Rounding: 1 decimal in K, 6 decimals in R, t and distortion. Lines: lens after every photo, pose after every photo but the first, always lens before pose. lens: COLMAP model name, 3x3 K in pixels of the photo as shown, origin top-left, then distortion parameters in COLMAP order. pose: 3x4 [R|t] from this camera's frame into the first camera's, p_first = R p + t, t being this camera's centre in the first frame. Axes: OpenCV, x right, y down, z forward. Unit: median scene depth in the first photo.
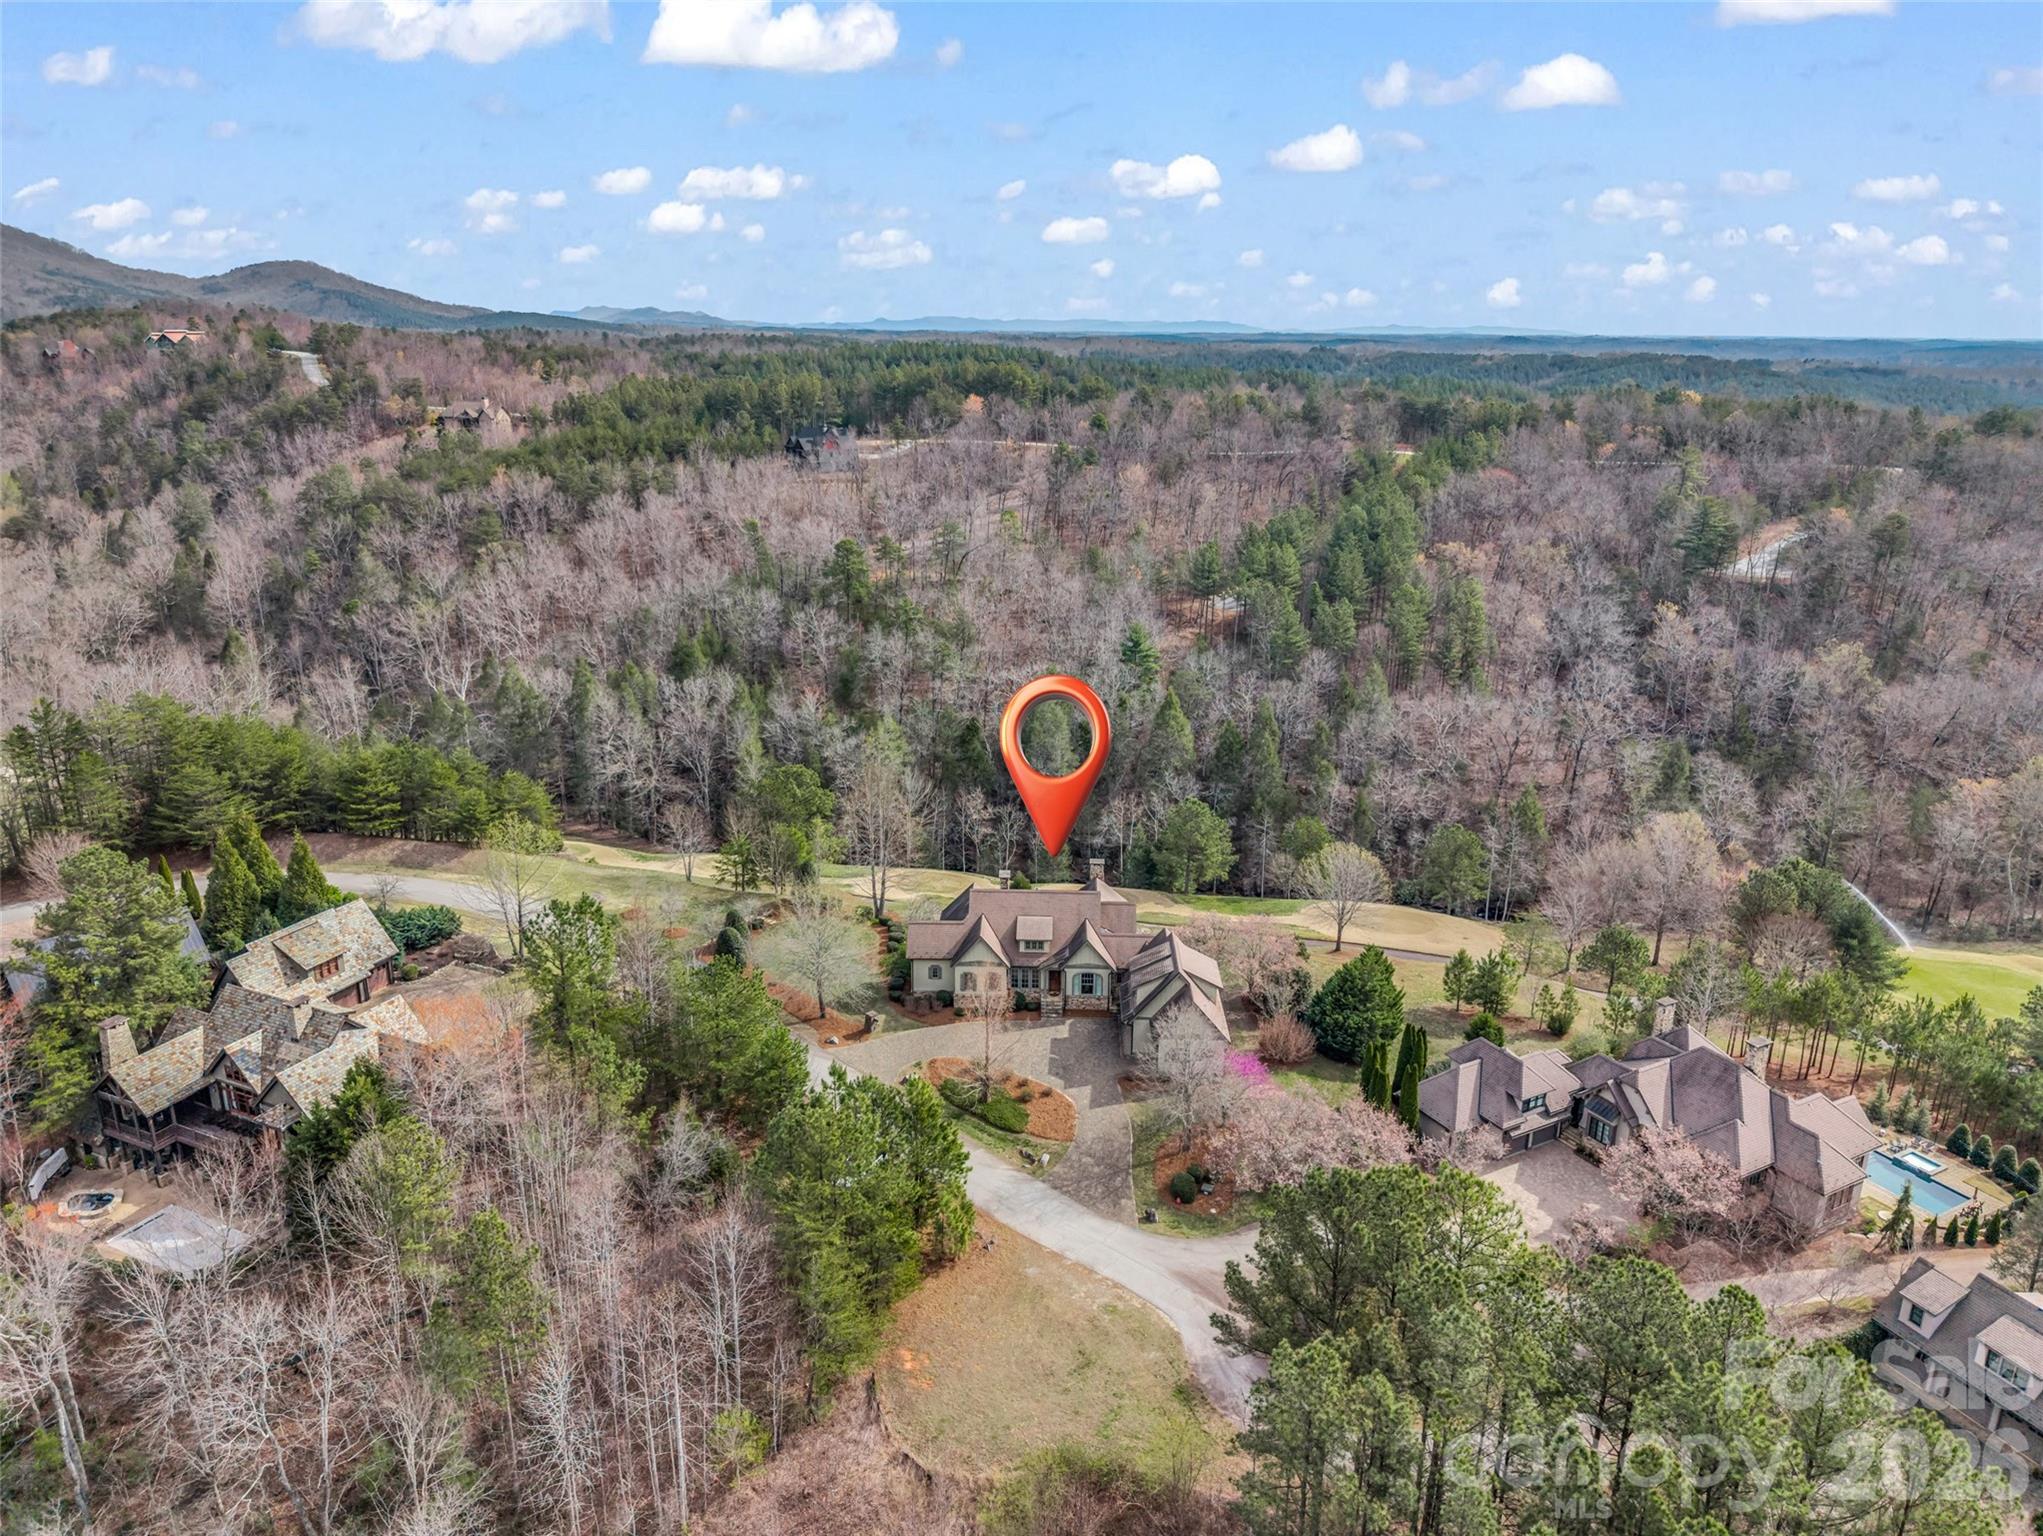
lens RADIAL K [[1412.3, 0, 1025.0], [0, 1412.3, 796.9], [0, 0, 1]] dist [0.038681, -0.046519]
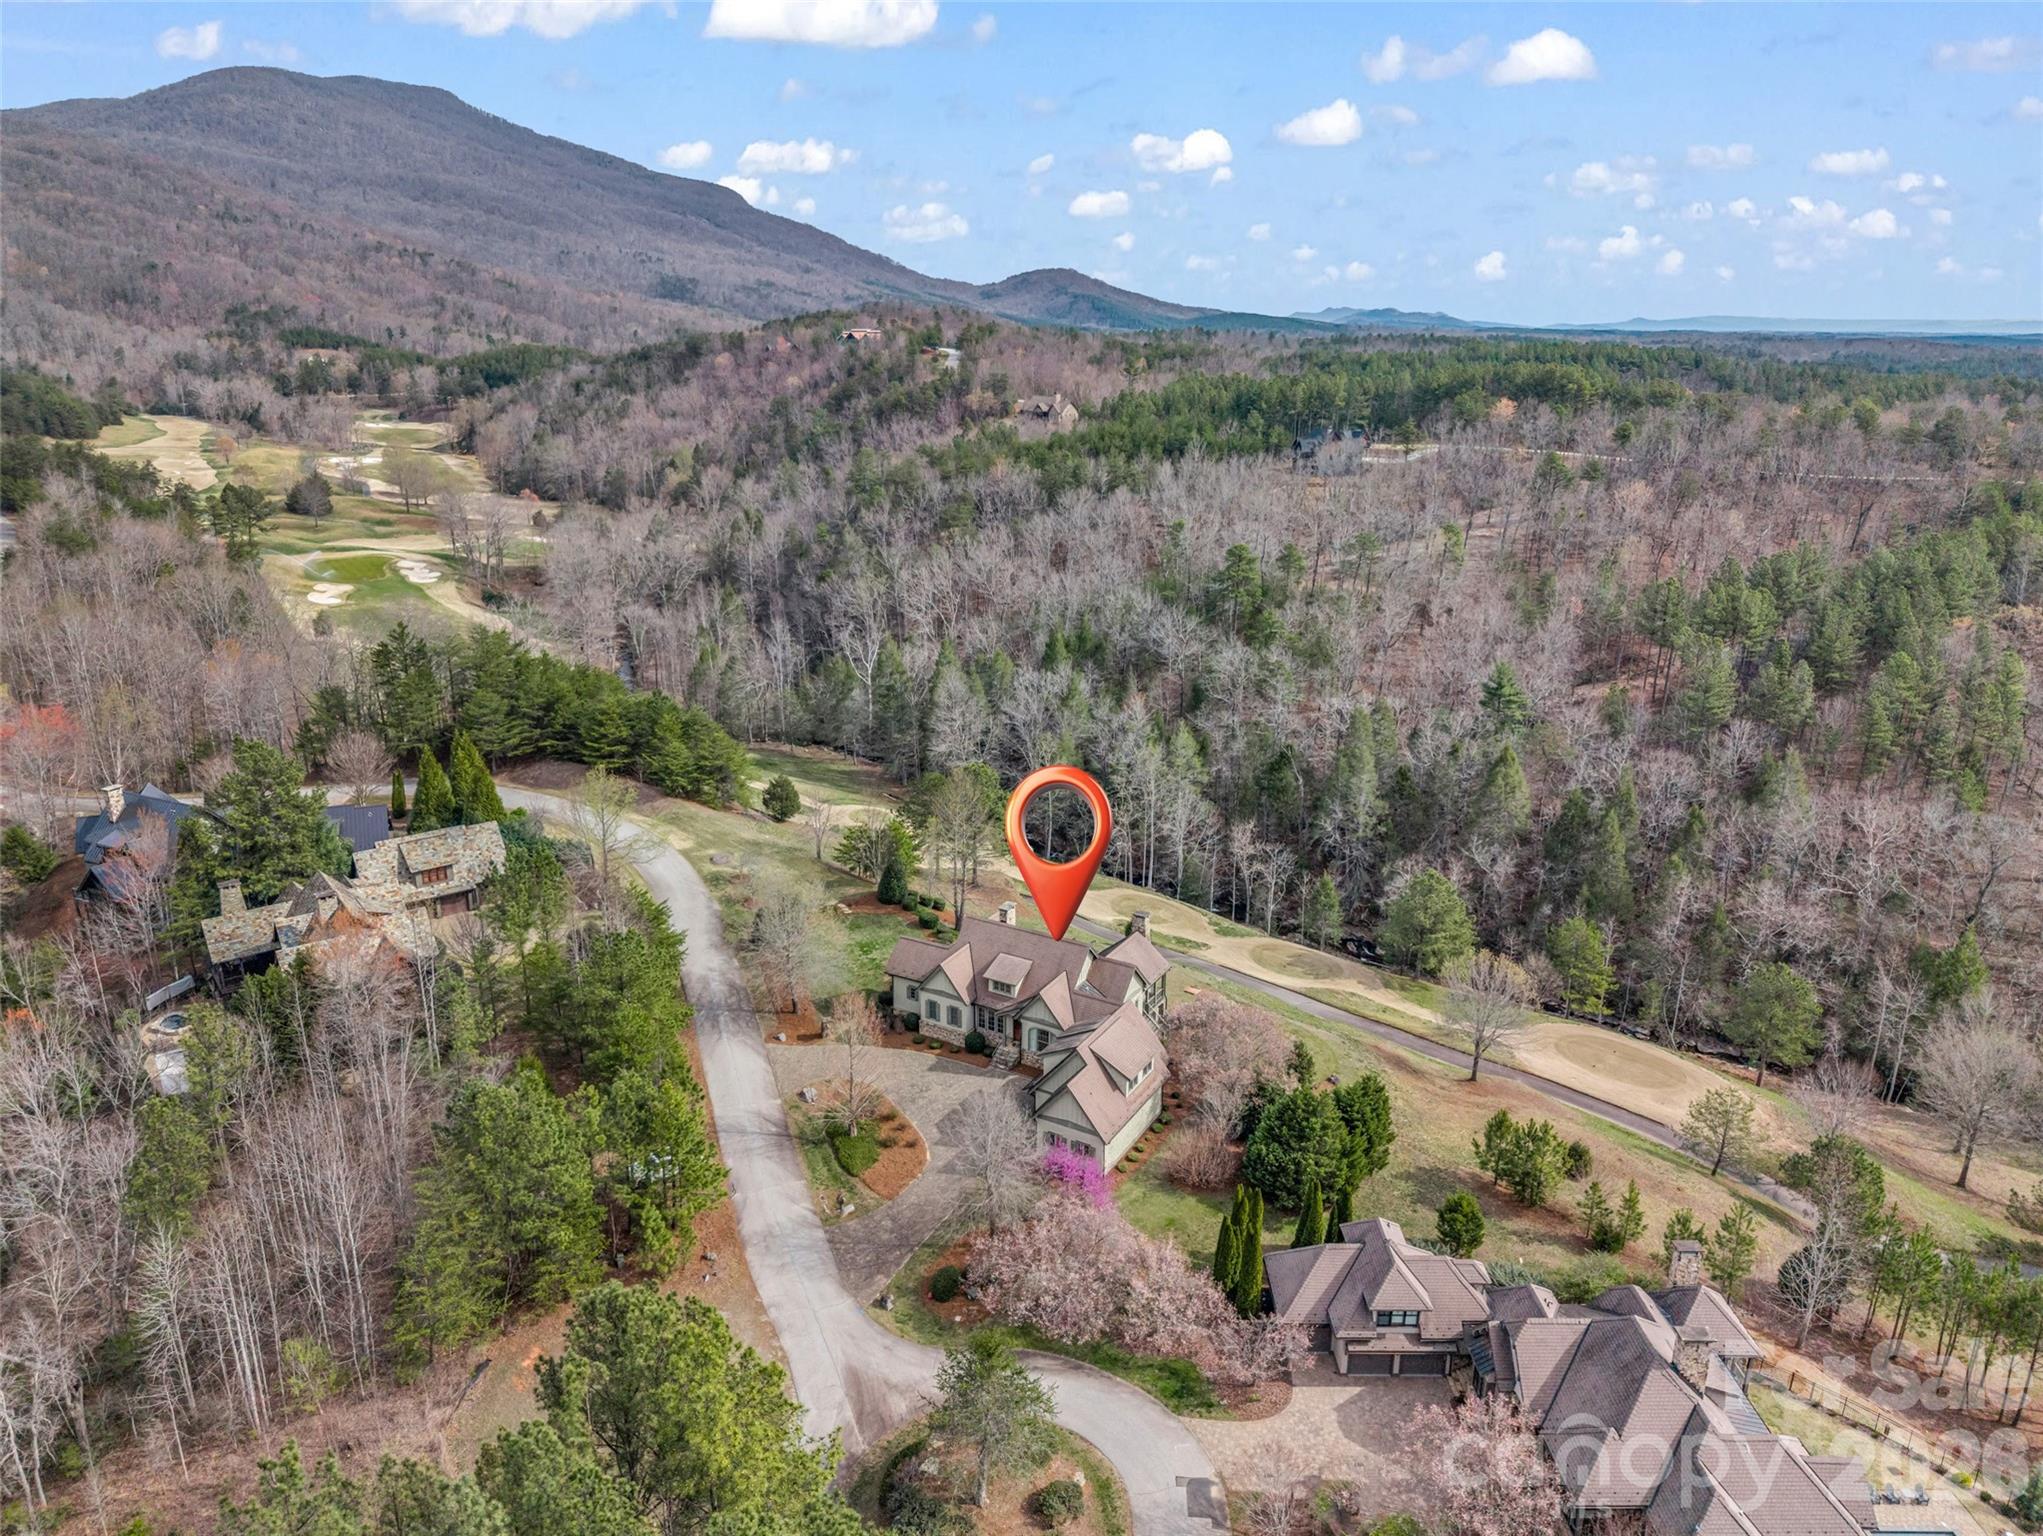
lens RADIAL K [[1412.3, 0, 1025.0], [0, 1412.3, 796.9], [0, 0, 1]] dist [0.038681, -0.046519]
pose [[0.879026, 0.151770, -0.451973, 0.404117], [-0.152076, 0.987717, 0.035903, -0.051448], [0.451870, 0.037175, 0.891309, 0.172859]]
